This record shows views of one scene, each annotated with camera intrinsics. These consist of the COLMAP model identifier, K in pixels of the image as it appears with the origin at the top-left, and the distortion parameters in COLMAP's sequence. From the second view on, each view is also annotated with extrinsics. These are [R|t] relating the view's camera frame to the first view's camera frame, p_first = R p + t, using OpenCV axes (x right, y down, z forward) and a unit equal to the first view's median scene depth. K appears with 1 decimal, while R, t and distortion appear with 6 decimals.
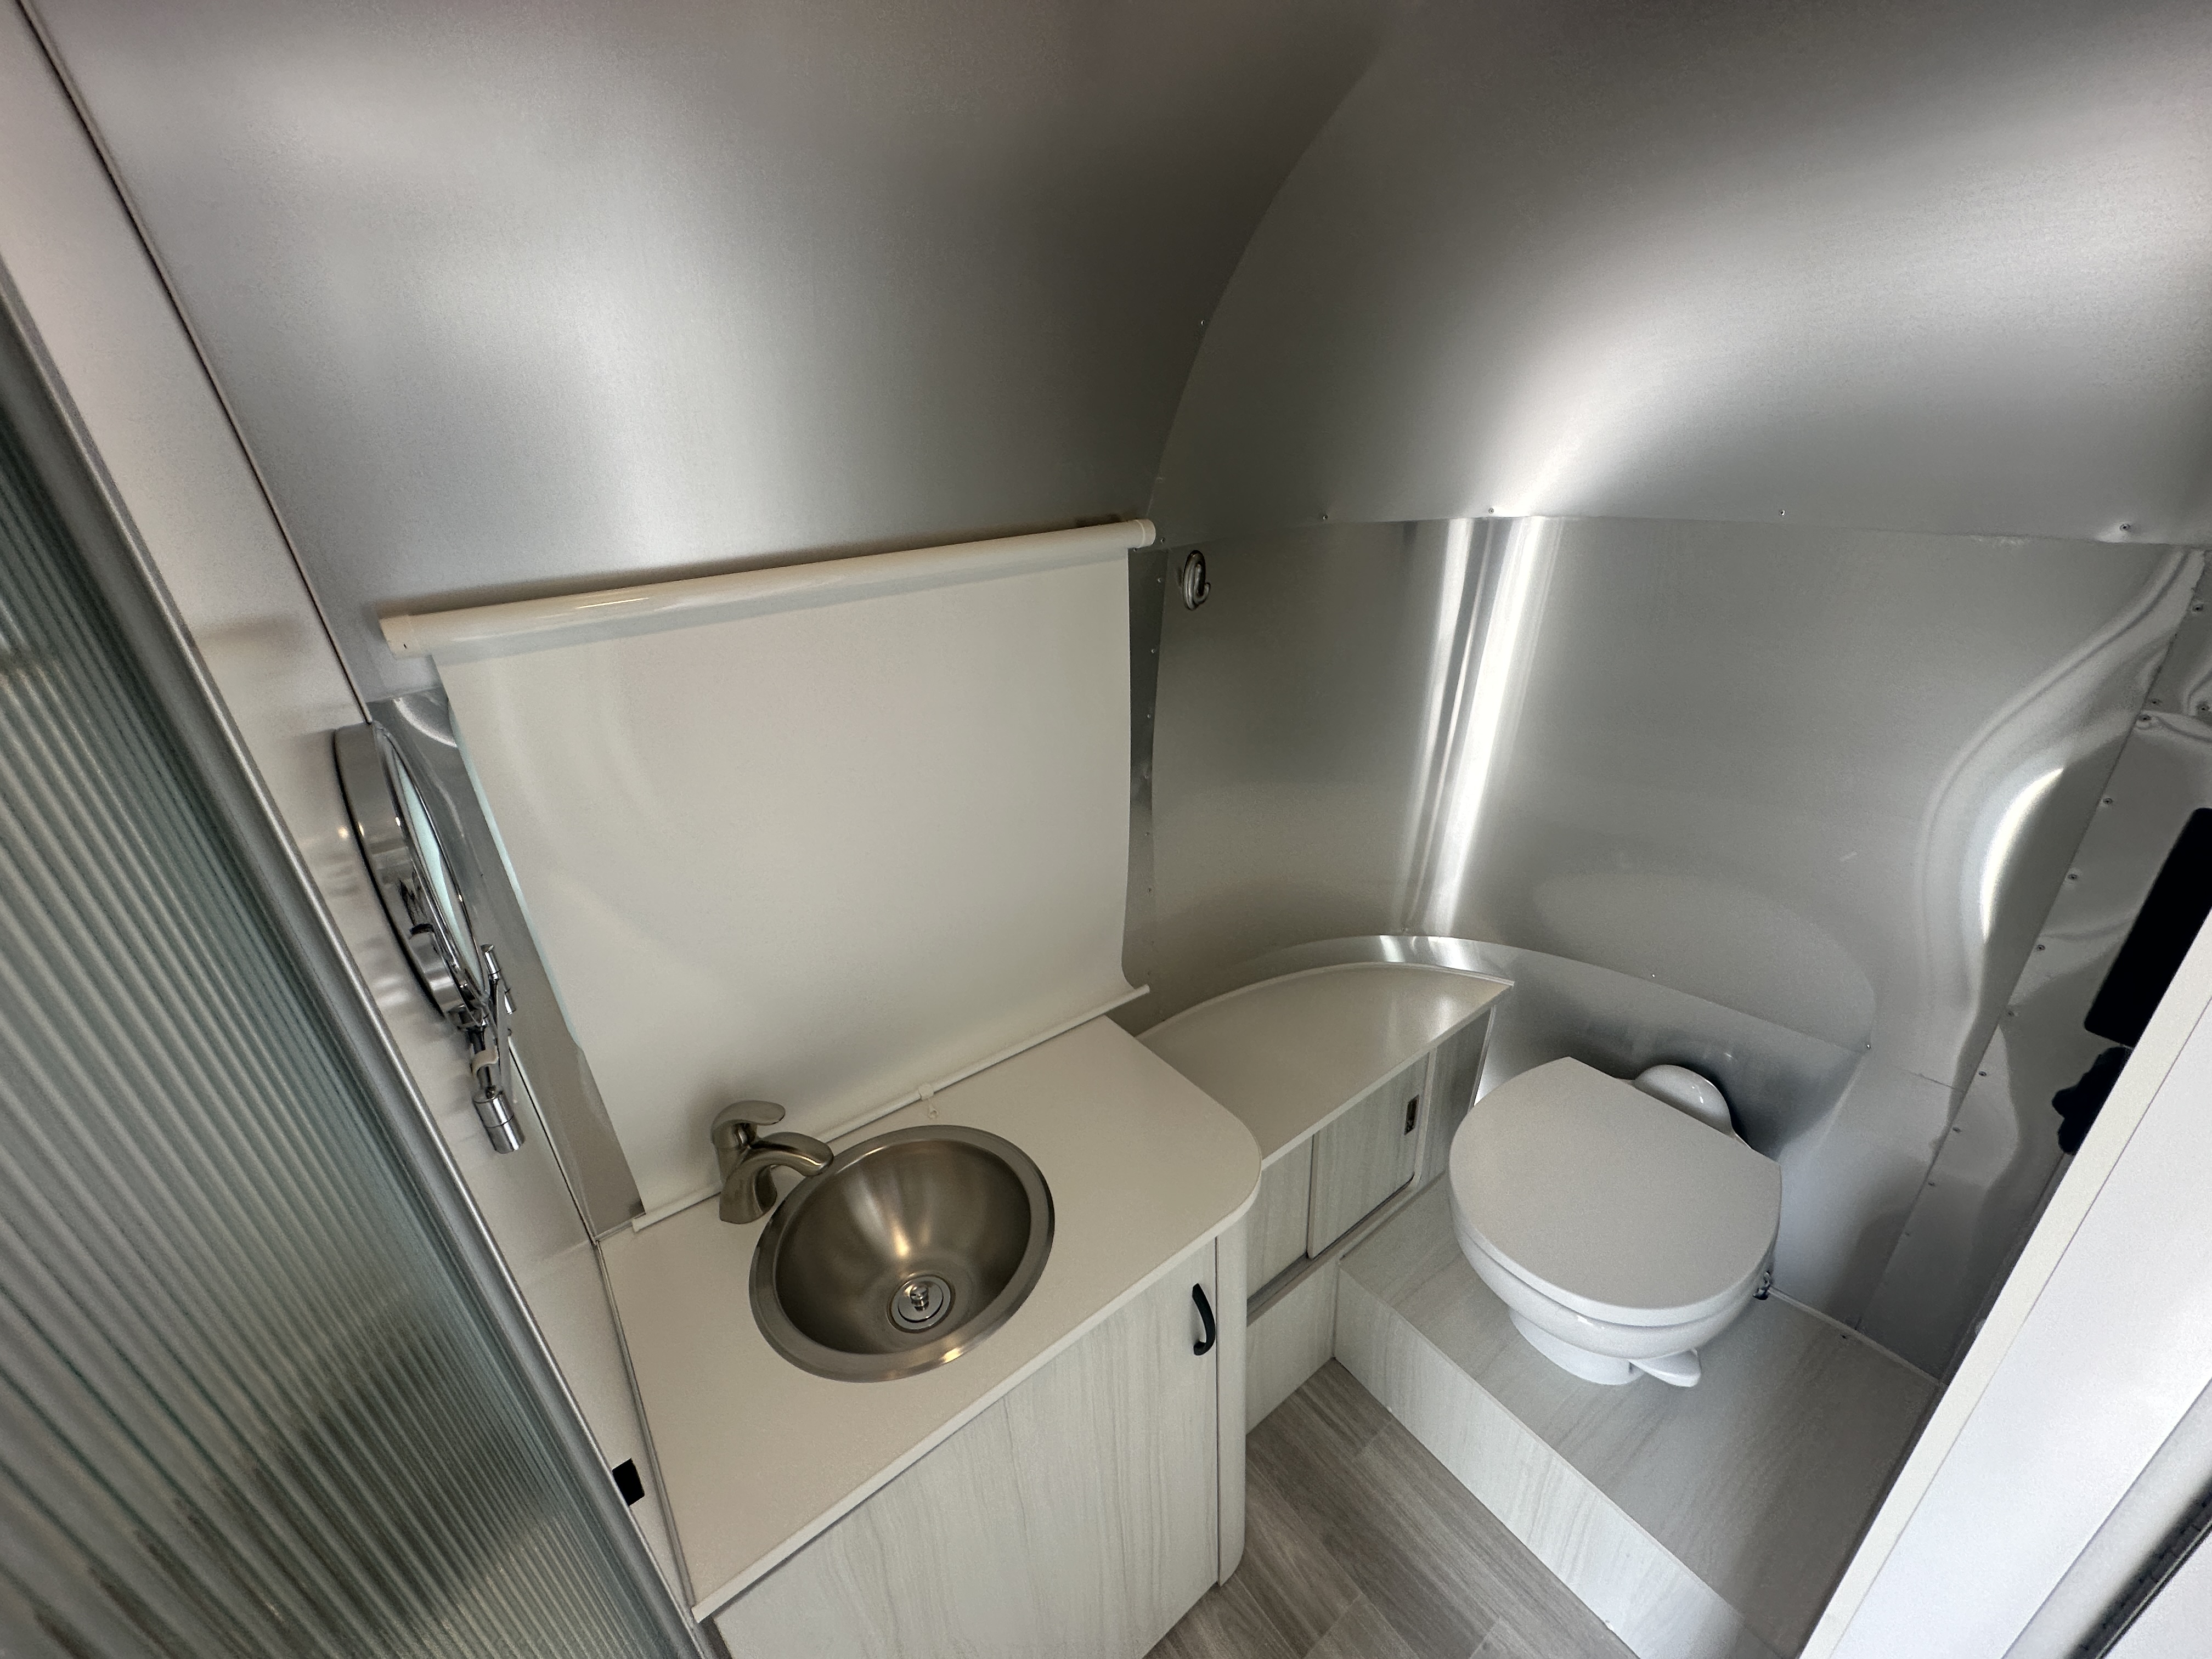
lens RADIAL K [[876.7, 0, 1106.0], [0, 876.7, 829.5], [0, 0, 1]] dist [-0.001687, 0.000835]
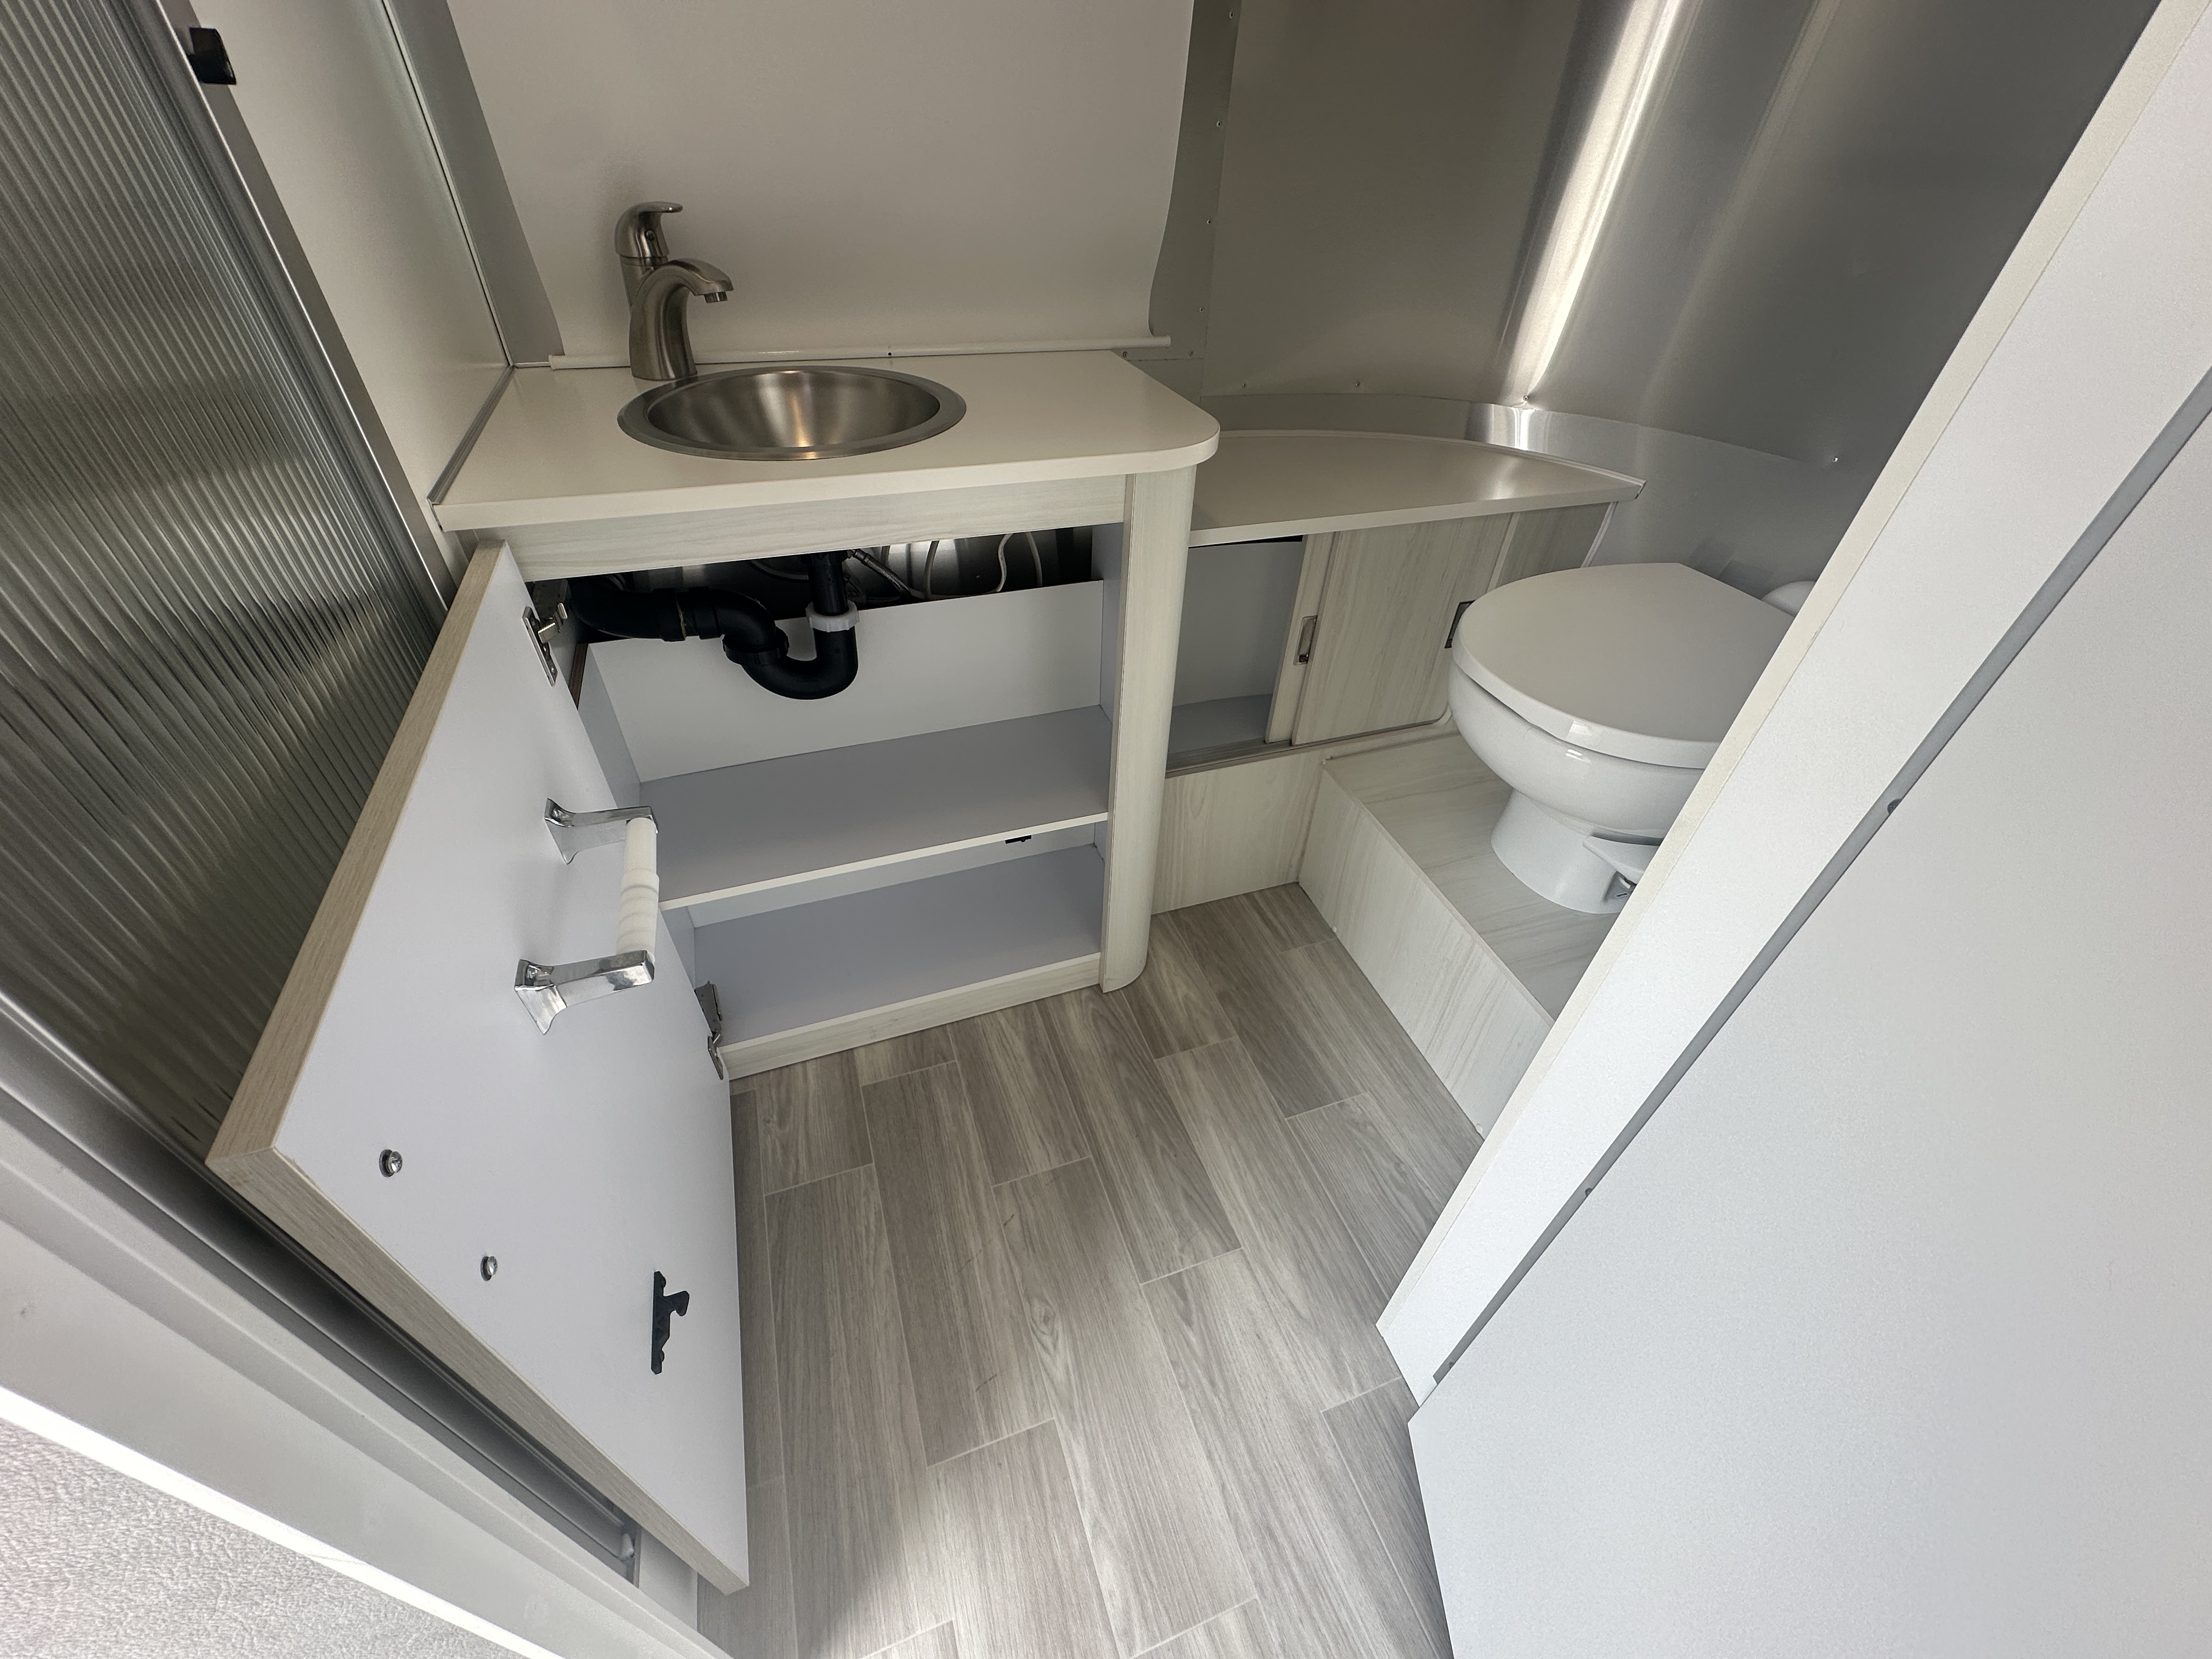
lens RADIAL K [[876.7, 0, 1106.0], [0, 876.7, 829.5], [0, 0, 1]] dist [-0.001687, 0.000835]
pose [[0.952343, 0.263321, -0.153966, 0.244476], [-0.214336, 0.936823, 0.276447, 0.418684], [0.217033, -0.230272, 0.948616, 0.091250]]
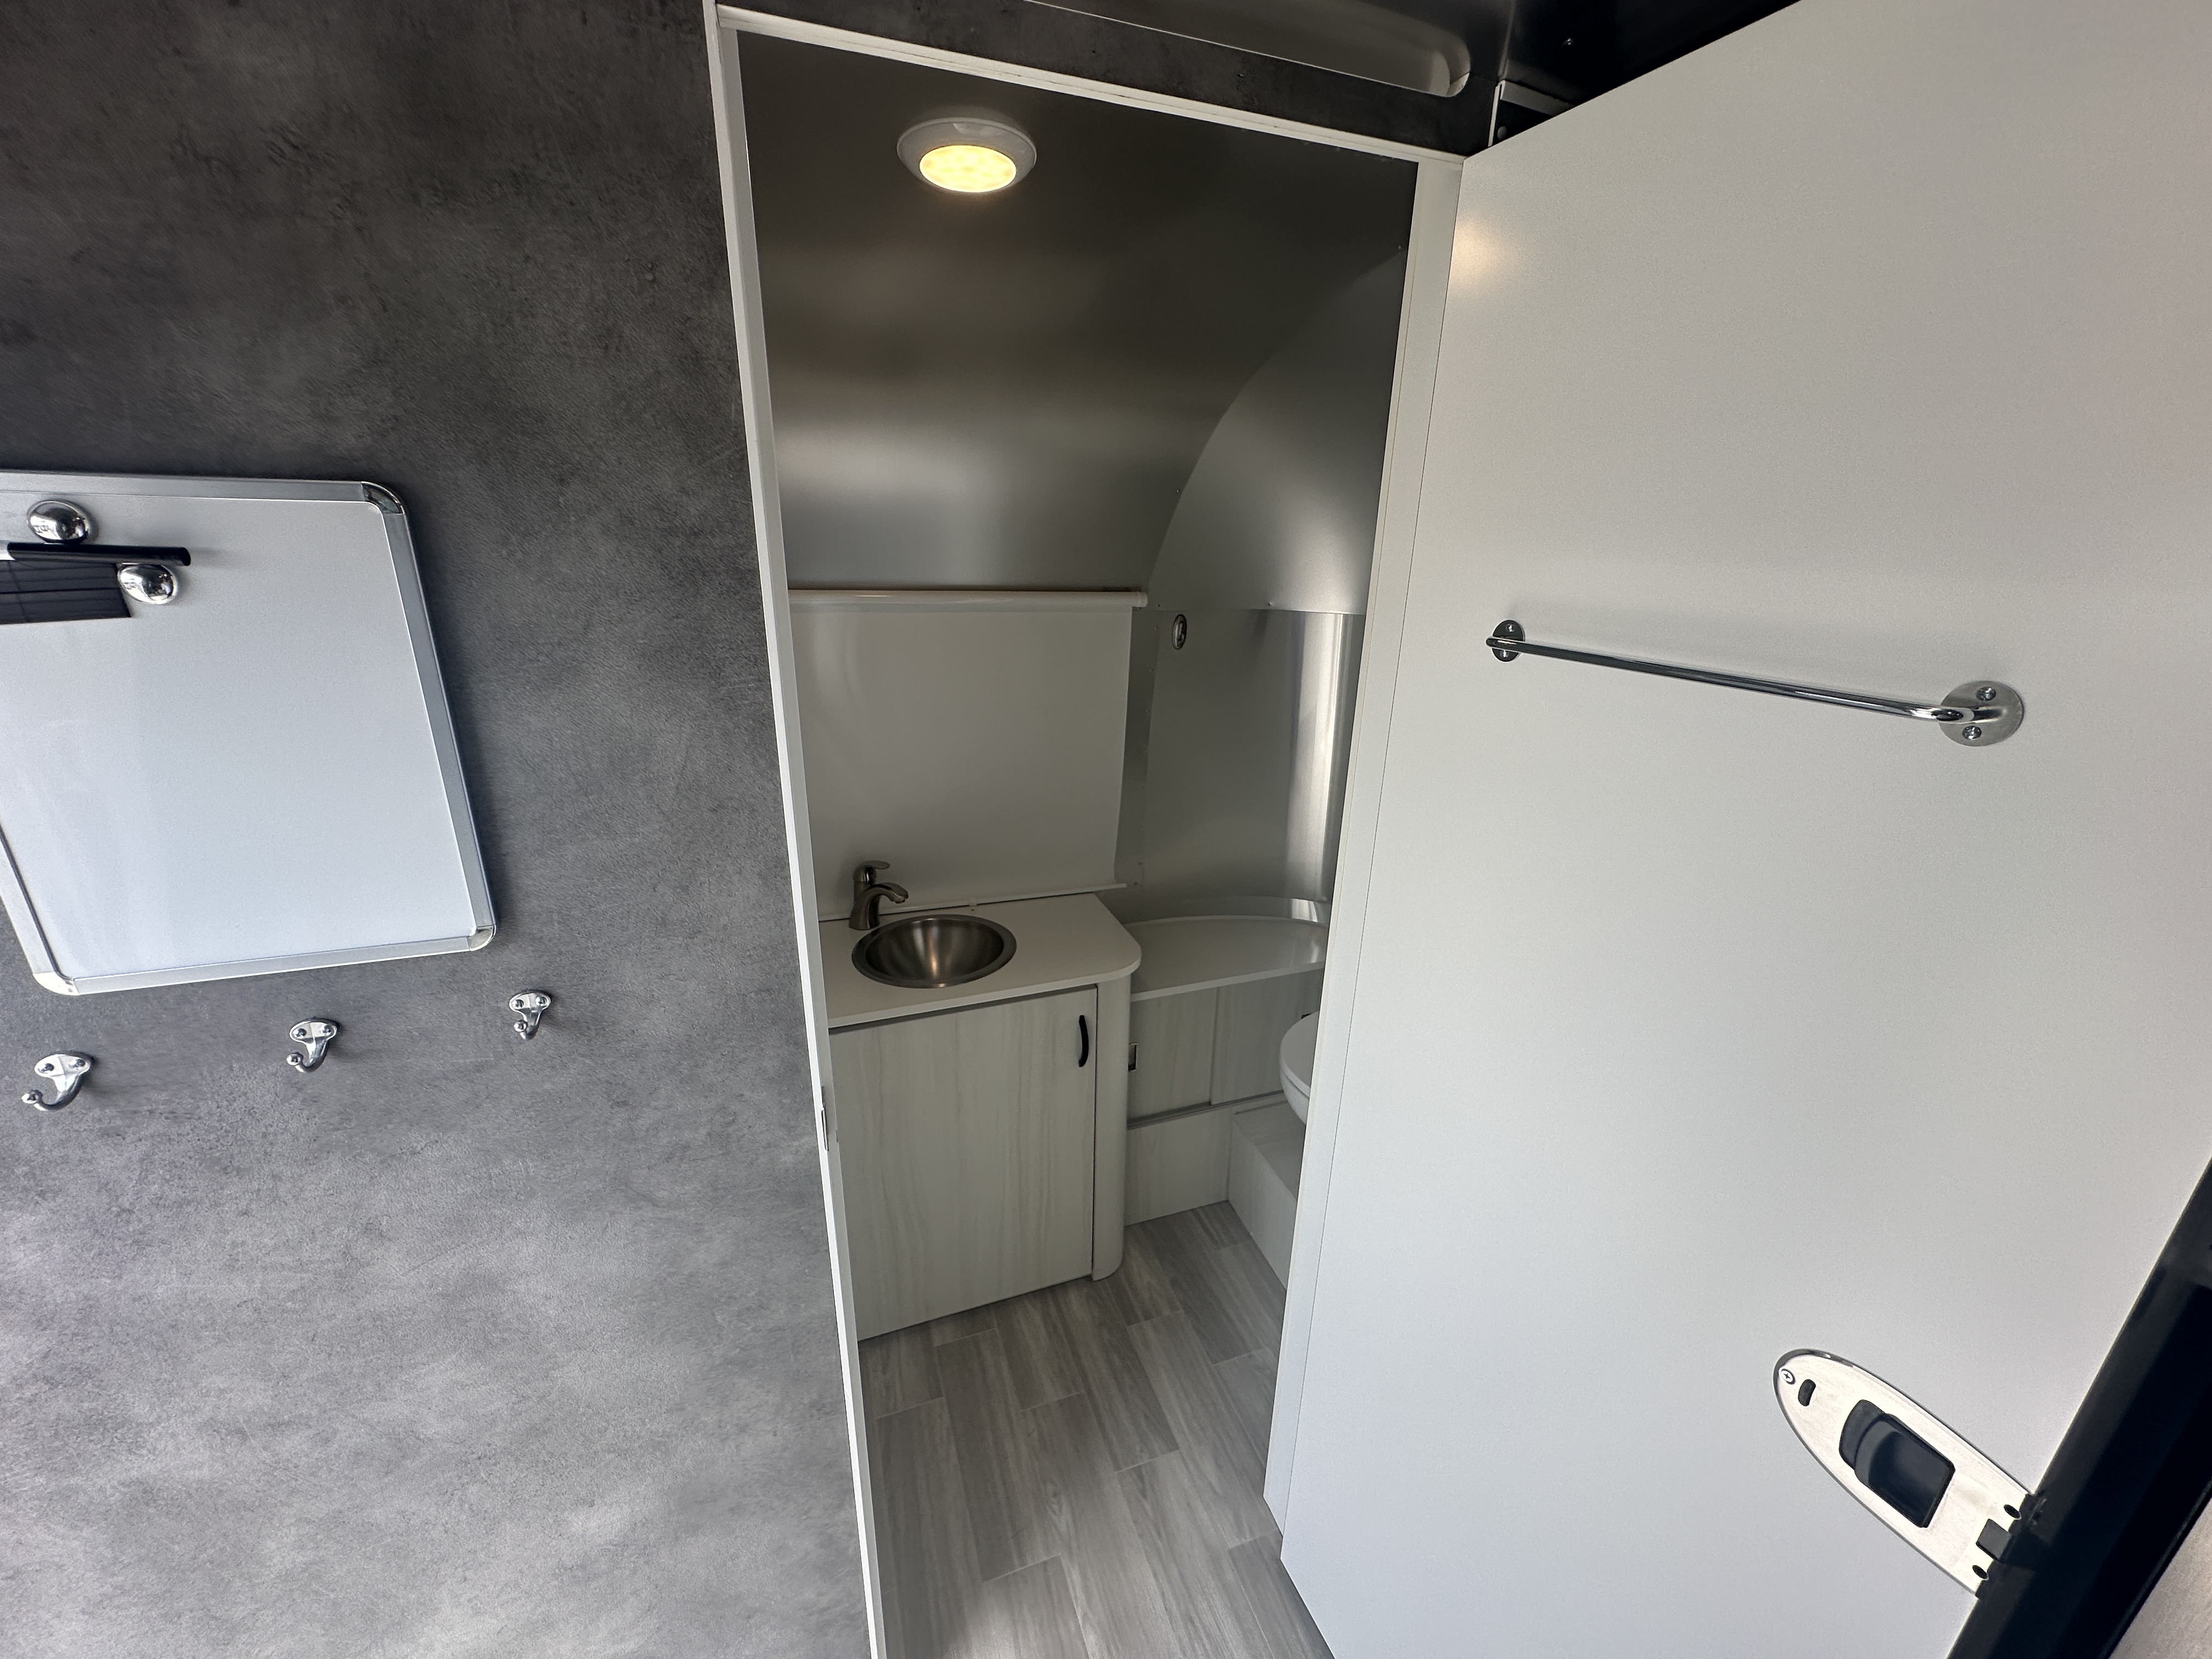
lens RADIAL K [[876.7, 0, 1106.0], [0, 876.7, 829.5], [0, 0, 1]] dist [-0.001687, 0.000835]
pose [[0.954990, 0.168412, -0.244194, 0.397235], [-0.191371, 0.978771, -0.073385, 0.215323], [0.226651, 0.116814, 0.966946, -0.554720]]
